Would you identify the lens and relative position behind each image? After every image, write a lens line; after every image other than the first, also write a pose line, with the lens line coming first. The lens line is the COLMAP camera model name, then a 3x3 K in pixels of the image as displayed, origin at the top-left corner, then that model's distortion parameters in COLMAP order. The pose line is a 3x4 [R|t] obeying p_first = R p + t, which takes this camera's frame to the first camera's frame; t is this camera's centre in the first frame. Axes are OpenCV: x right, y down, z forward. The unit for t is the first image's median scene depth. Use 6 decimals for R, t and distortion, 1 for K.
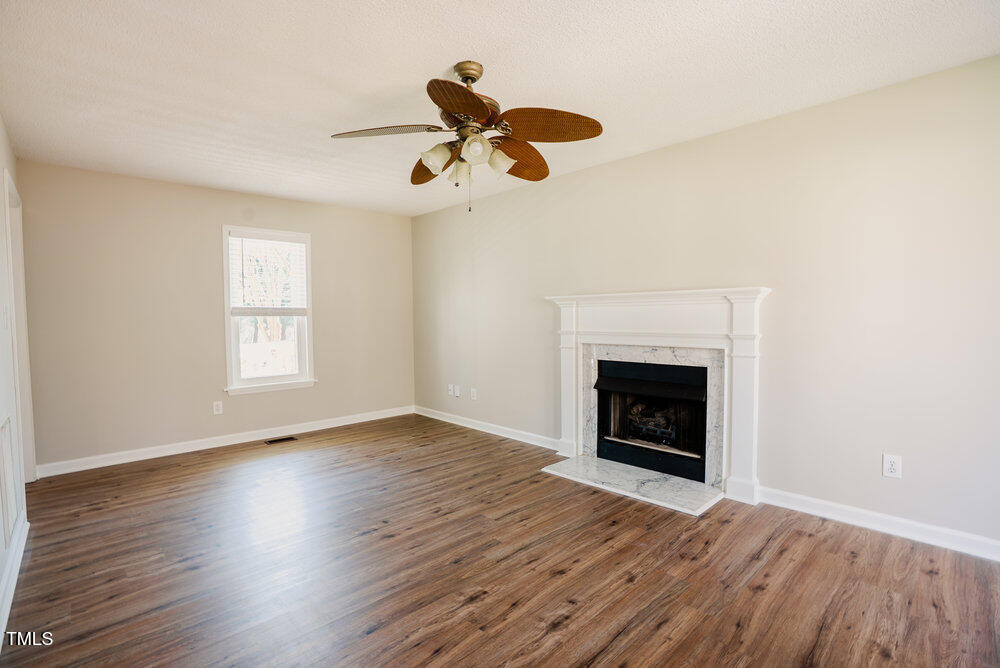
lens RADIAL K [[476.6, 0, 509.5], [0, 476.6, 336.1], [0, 0, 1]] dist [-0.027747, 0.004043]
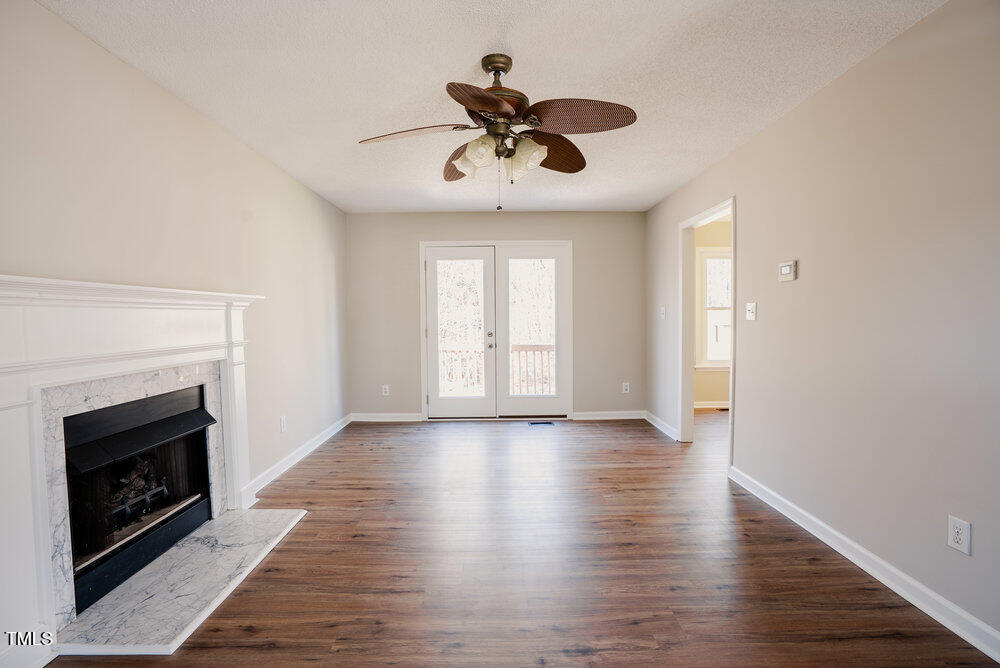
lens RADIAL K [[476.6, 0, 498.8], [0, 476.6, 335.6], [0, 0, 1]] dist [-0.027747, 0.004043]
pose [[-0.718852, -0.018425, 0.694919, -0.536704], [0.043502, 0.996497, 0.071421, -0.057831], [-0.693801, 0.081572, -0.715532, 1.198385]]
